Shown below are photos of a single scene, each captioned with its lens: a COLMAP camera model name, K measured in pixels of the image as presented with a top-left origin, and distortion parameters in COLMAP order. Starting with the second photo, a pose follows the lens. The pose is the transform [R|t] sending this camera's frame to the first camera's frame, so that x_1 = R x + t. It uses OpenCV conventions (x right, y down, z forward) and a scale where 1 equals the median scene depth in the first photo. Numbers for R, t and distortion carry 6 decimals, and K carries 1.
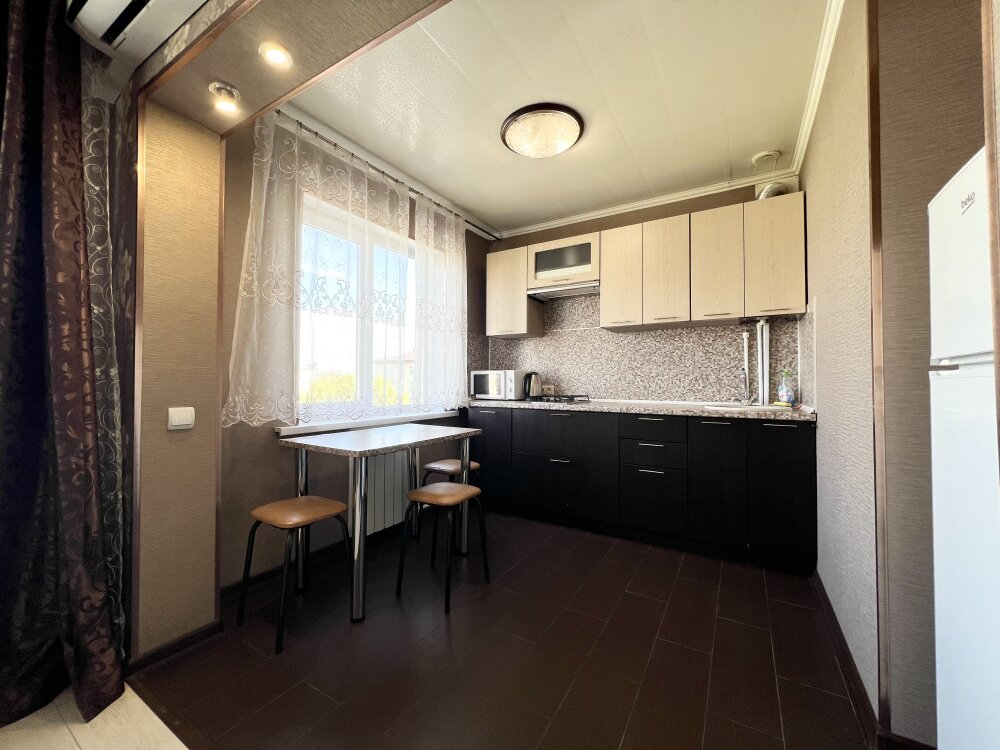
lens RADIAL K [[402.6, 0, 501.2], [0, 402.6, 376.6], [0, 0, 1]] dist [0.002272, 0.000098]
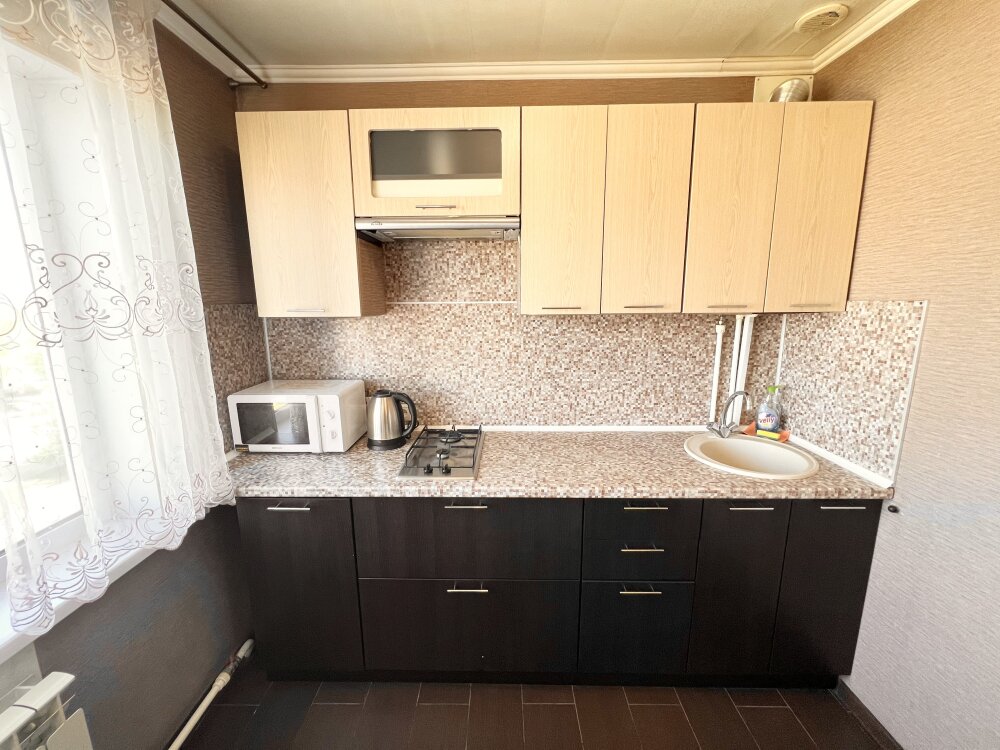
lens RADIAL K [[402.6, 0, 498.8], [0, 402.6, 376.0], [0, 0, 1]] dist [0.002272, 0.000098]
pose [[0.863926, -0.102382, 0.493101, -0.037134], [0.001351, 0.979585, 0.201024, -0.138642], [-0.503616, -0.173004, 0.846428, 0.526509]]
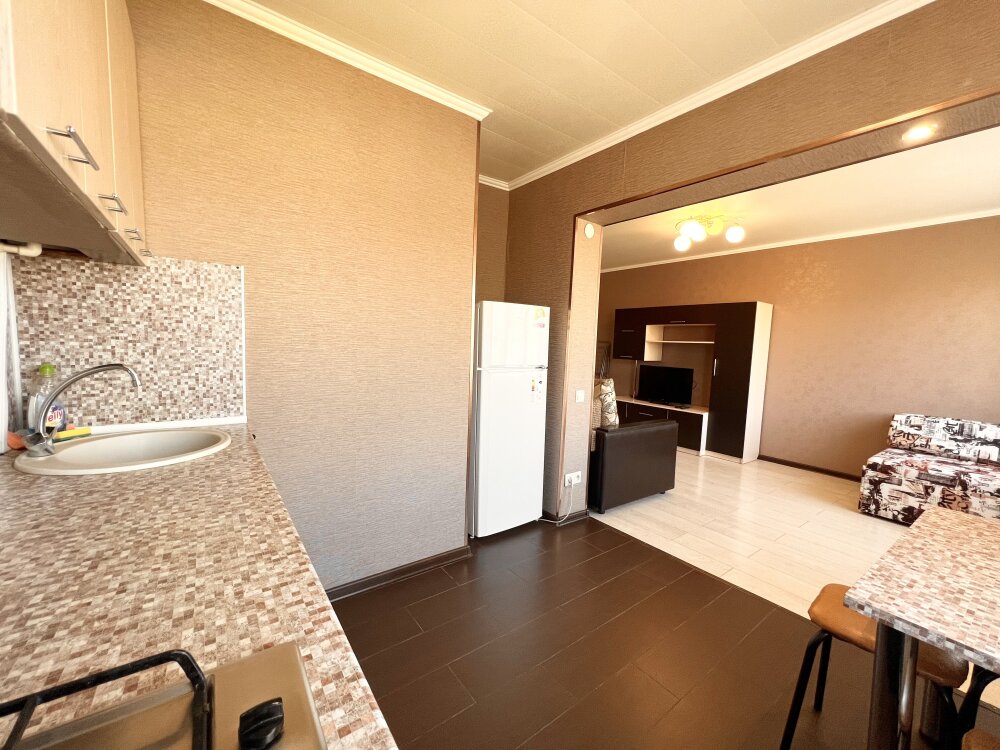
lens RADIAL K [[402.6, 0, 500.4], [0, 402.6, 374.6], [0, 0, 1]] dist [0.002272, 0.000098]
pose [[-0.922284, -0.067731, 0.380531, 0.028057], [-0.043596, 0.996473, 0.071701, -0.048722], [-0.384045, 0.049539, -0.921984, 0.995866]]
